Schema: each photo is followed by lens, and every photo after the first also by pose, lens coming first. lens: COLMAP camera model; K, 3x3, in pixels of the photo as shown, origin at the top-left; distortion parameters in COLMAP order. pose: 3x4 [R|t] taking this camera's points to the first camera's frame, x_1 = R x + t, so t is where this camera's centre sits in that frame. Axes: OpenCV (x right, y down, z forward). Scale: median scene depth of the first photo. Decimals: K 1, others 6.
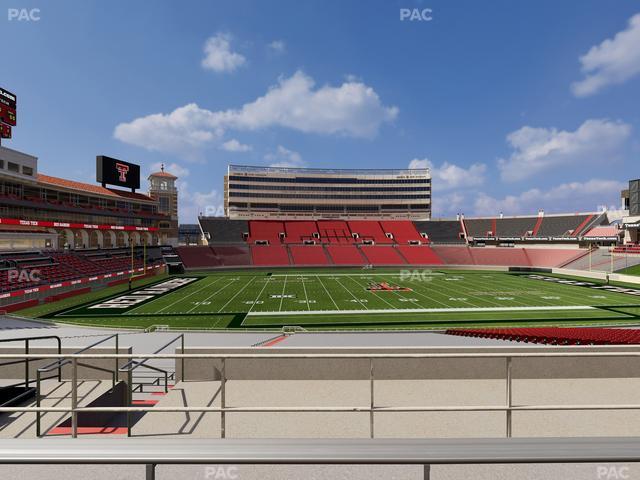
lens RADIAL K [[320.6, 0, 321.3], [0, 320.6, 239.3], [0, 0, 1]] dist [-0.000118, 0.000460]
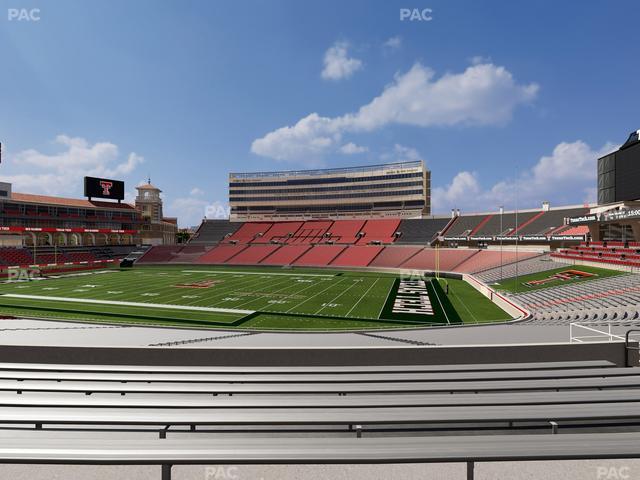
lens RADIAL K [[320.6, 0, 320.8], [0, 320.6, 239.7], [0, 0, 1]] dist [-0.000118, 0.000460]
pose [[0.934226, -0.000157, -0.356681, 0.388495], [0.000682, 0.999999, 0.001346, 0.000048], [0.356681, -0.001501, 0.934225, 0.057036]]
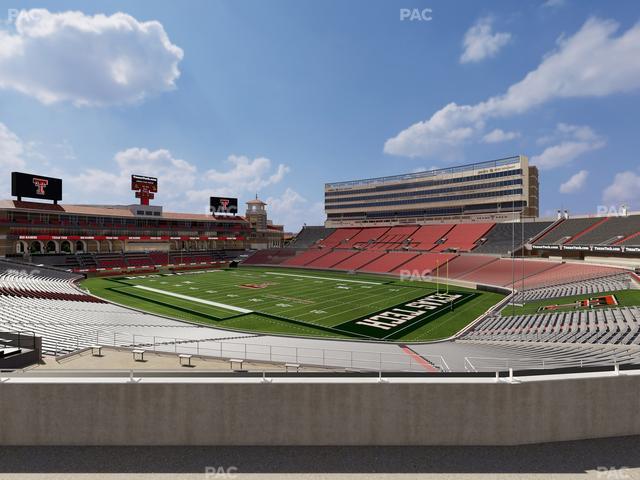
lens RADIAL K [[320.6, 0, 320.5], [0, 320.6, 240.1], [0, 0, 1]] dist [-0.000118, 0.000460]
pose [[0.714126, 0.000352, -0.700017, 0.531763], [0.001628, 0.999996, 0.002163, -0.016268], [0.700015, -0.002684, 0.714123, 0.095804]]
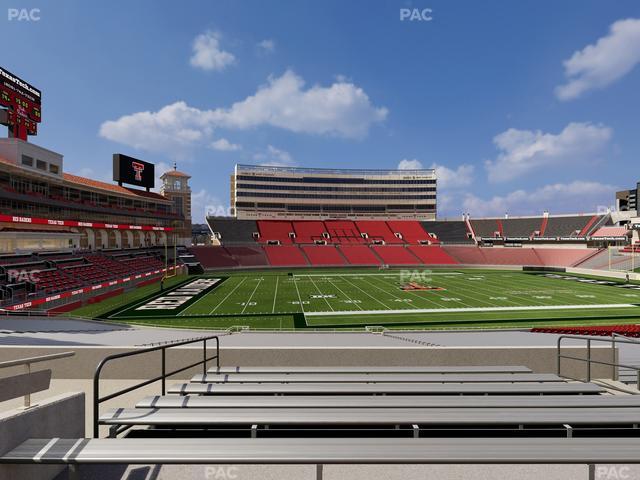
lens RADIAL K [[320.6, 0, 321.4], [0, 320.6, 239.6], [0, 0, 1]] dist [-0.000118, 0.000460]
pose [[0.999494, 0.000017, 0.031817, -0.053990], [-0.000036, 1.000000, 0.000600, 0.000155], [-0.031817, -0.000601, 0.999494, 0.000852]]
